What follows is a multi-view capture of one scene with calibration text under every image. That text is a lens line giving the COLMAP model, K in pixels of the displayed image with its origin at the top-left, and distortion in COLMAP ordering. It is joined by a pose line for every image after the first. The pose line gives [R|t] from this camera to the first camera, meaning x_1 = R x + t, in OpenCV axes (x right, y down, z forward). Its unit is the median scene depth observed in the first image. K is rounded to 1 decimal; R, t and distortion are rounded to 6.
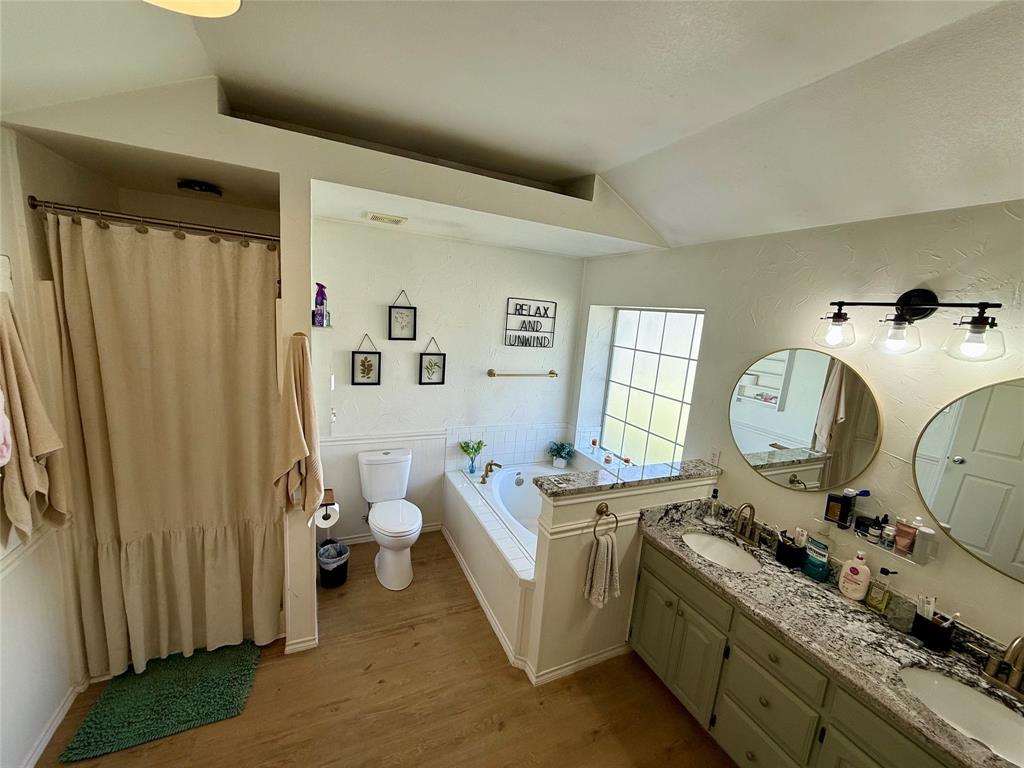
lens RADIAL K [[408.2, 0, 509.2], [0, 408.2, 383.5], [0, 0, 1]] dist [-0.001758, 0.001081]
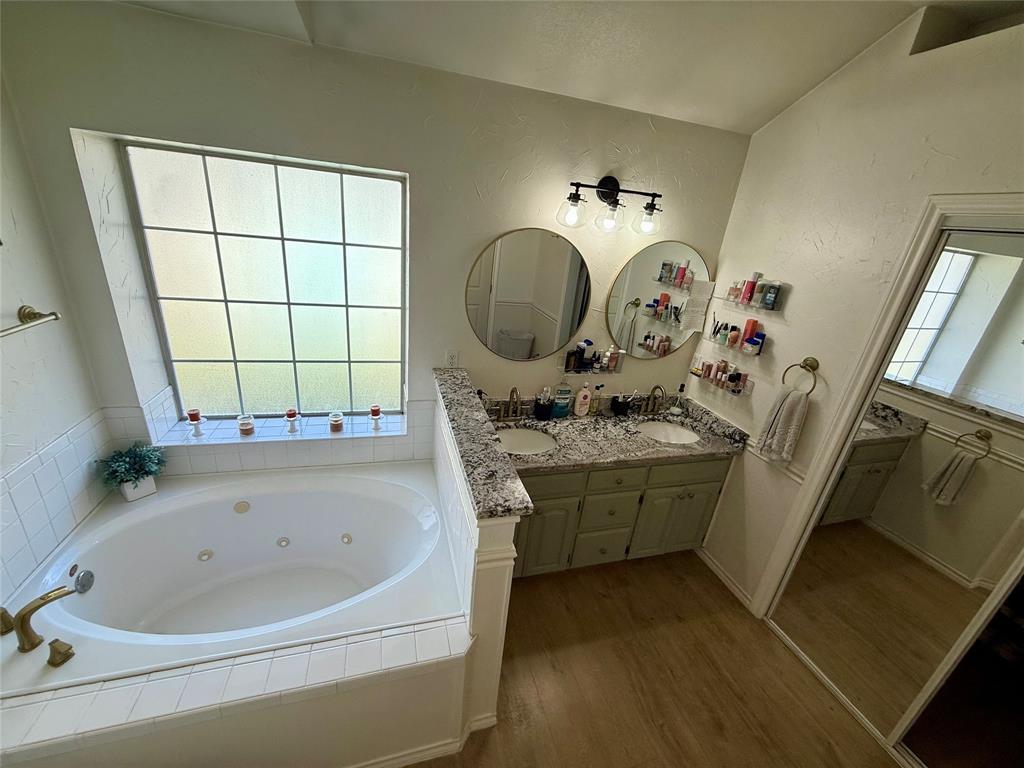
lens RADIAL K [[408.2, 0, 509.2], [0, 408.2, 383.5], [0, 0, 1]] dist [-0.001758, 0.001081]
pose [[0.152053, -0.421882, 0.893810, -0.350618], [0.086538, 0.906535, 0.413166, -0.151615], [-0.984577, 0.014525, 0.174350, 0.839158]]
